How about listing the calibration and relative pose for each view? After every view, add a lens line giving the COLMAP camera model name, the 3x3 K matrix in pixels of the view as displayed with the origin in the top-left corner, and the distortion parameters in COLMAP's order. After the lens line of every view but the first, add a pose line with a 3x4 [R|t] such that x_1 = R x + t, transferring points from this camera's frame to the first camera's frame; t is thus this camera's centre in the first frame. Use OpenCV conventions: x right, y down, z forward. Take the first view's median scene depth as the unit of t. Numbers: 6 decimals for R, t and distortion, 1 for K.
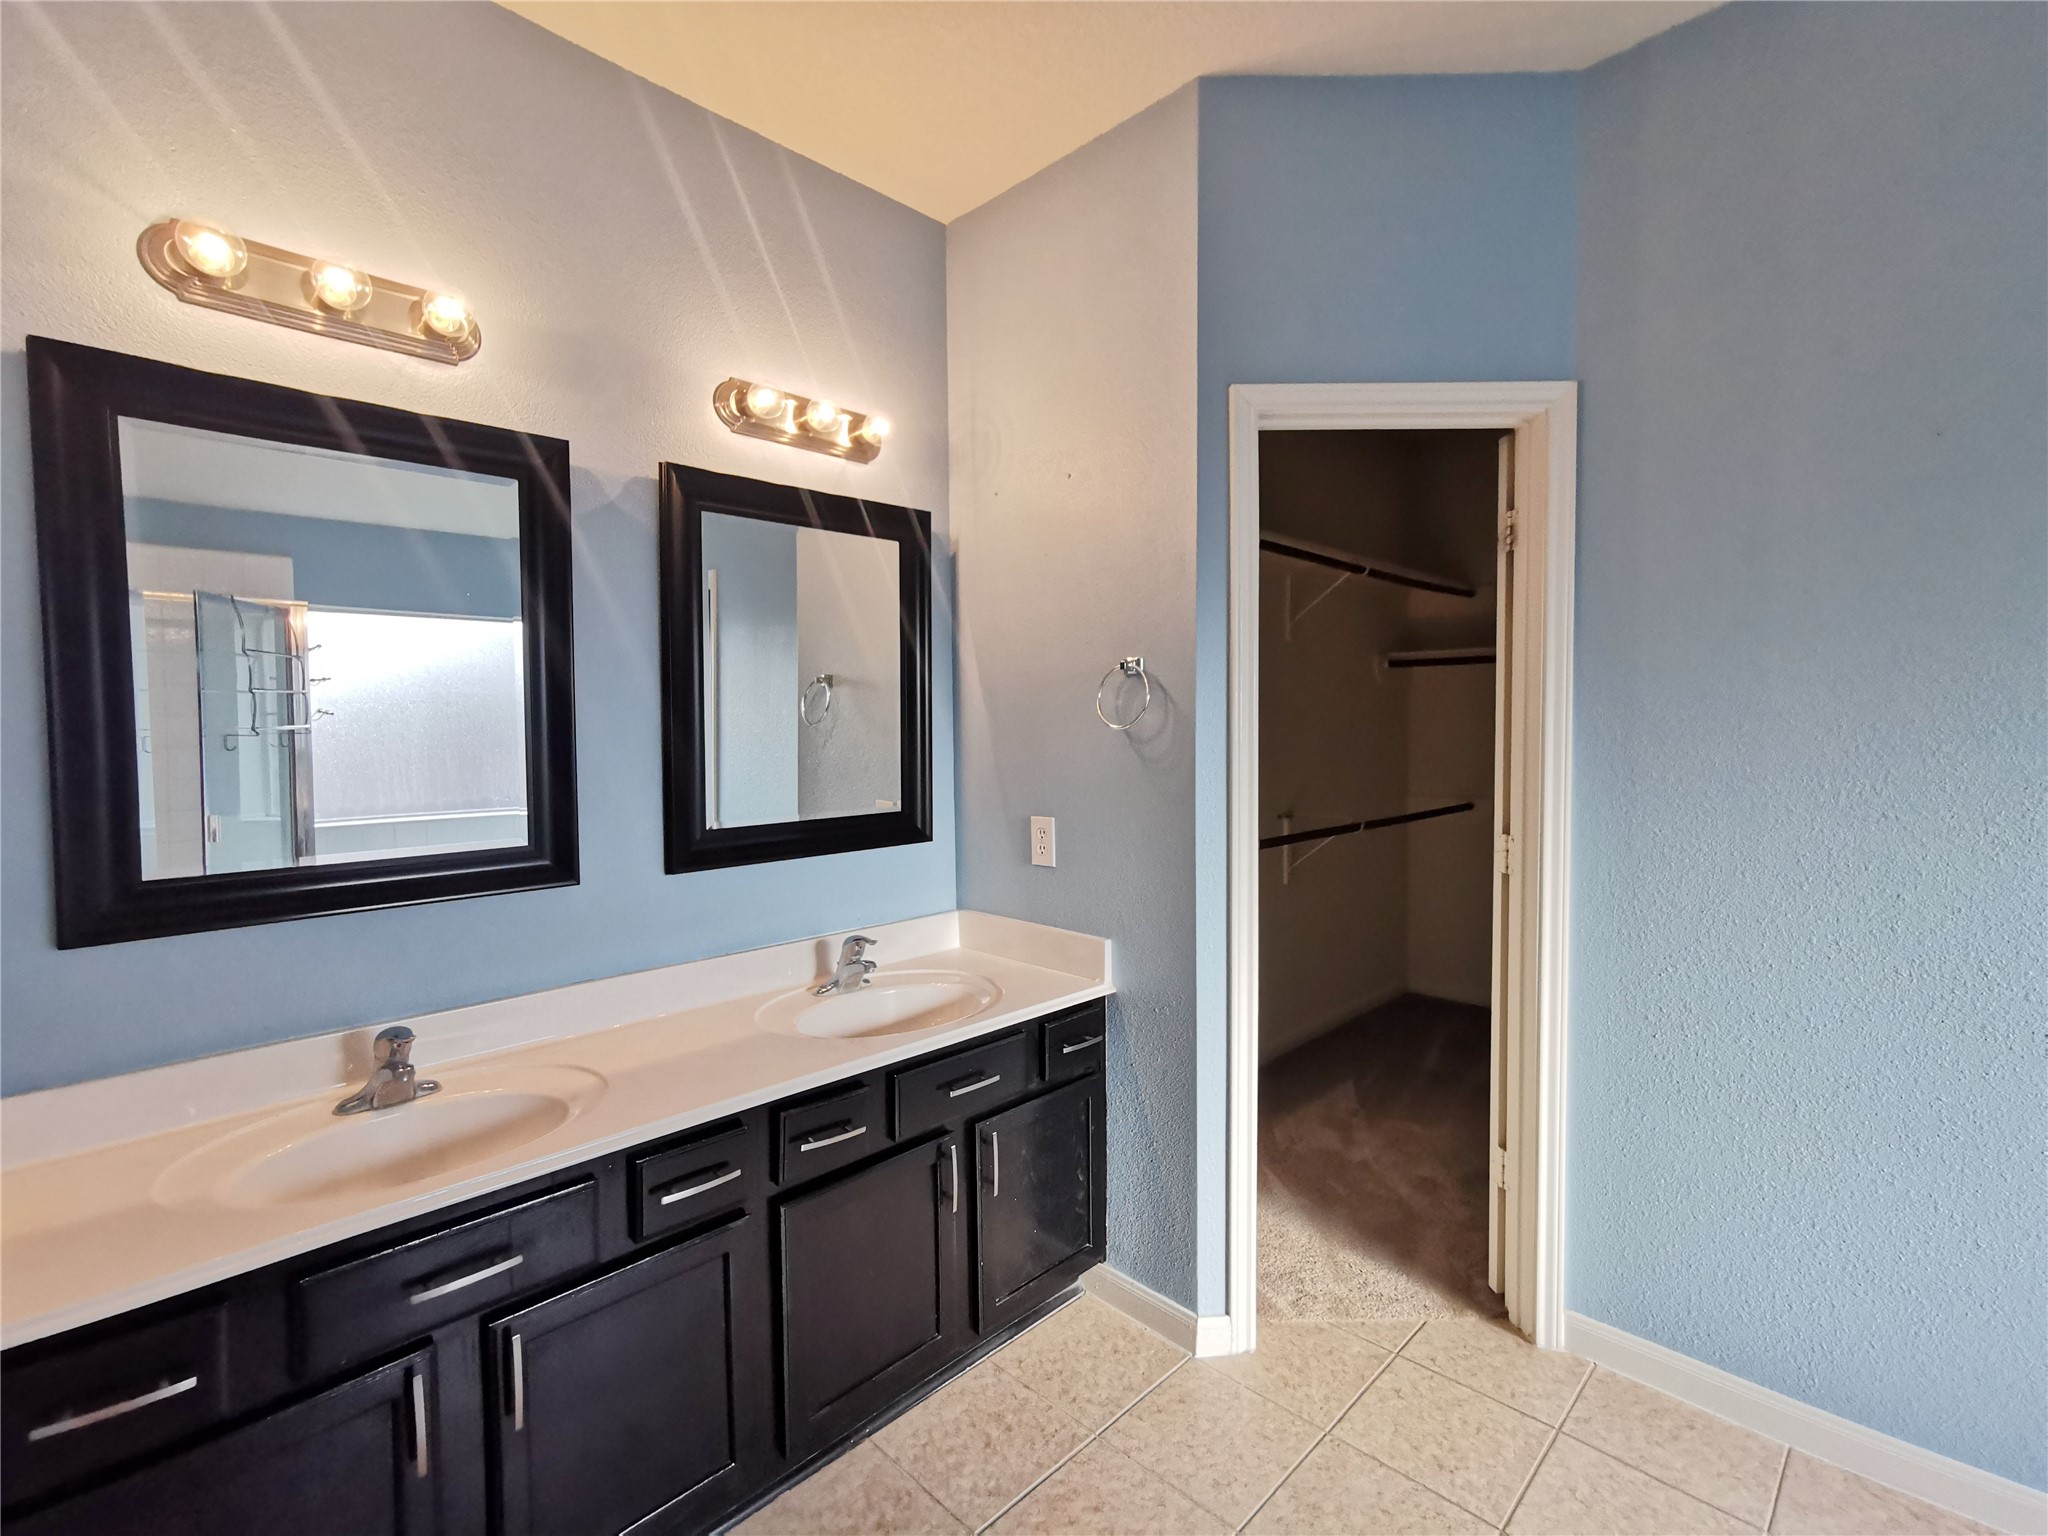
lens RADIAL K [[951.3, 0, 1020.4], [0, 951.3, 762.7], [0, 0, 1]] dist [-0.017372, 0.014918]
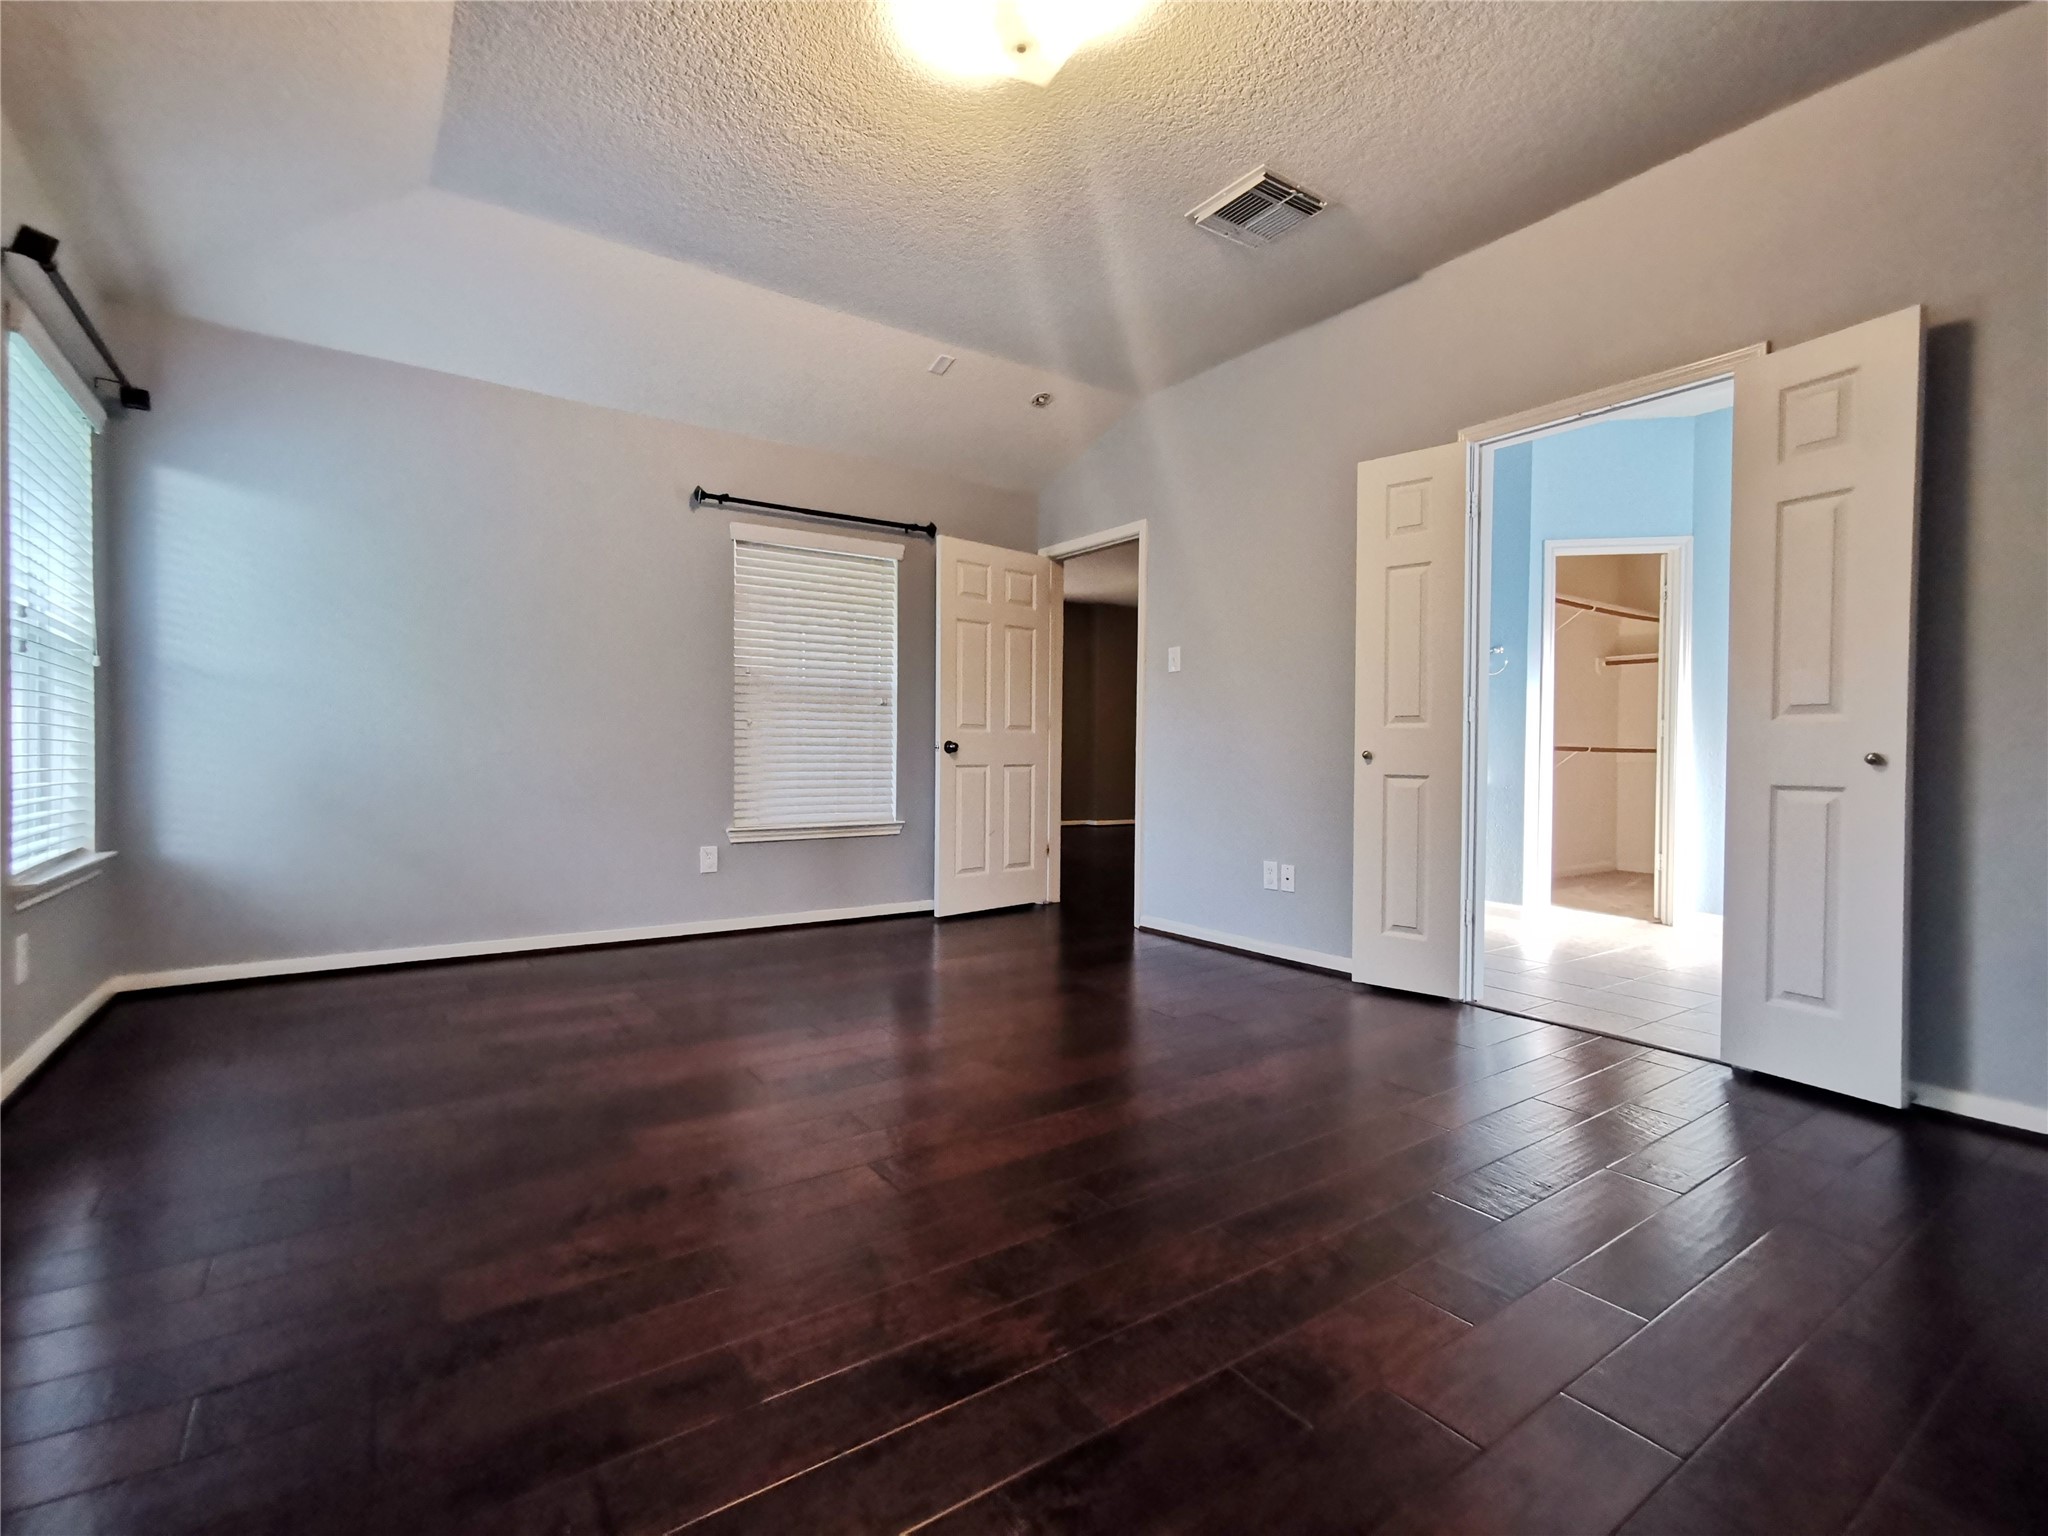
lens RADIAL K [[951.3, 0, 1020.4], [0, 951.3, 762.7], [0, 0, 1]] dist [-0.017372, 0.014918]
pose [[0.984545, 0.024341, -0.173430, -0.693792], [-0.030070, 0.999083, -0.030481, 0.319328], [0.172529, 0.035225, 0.984374, -1.693500]]
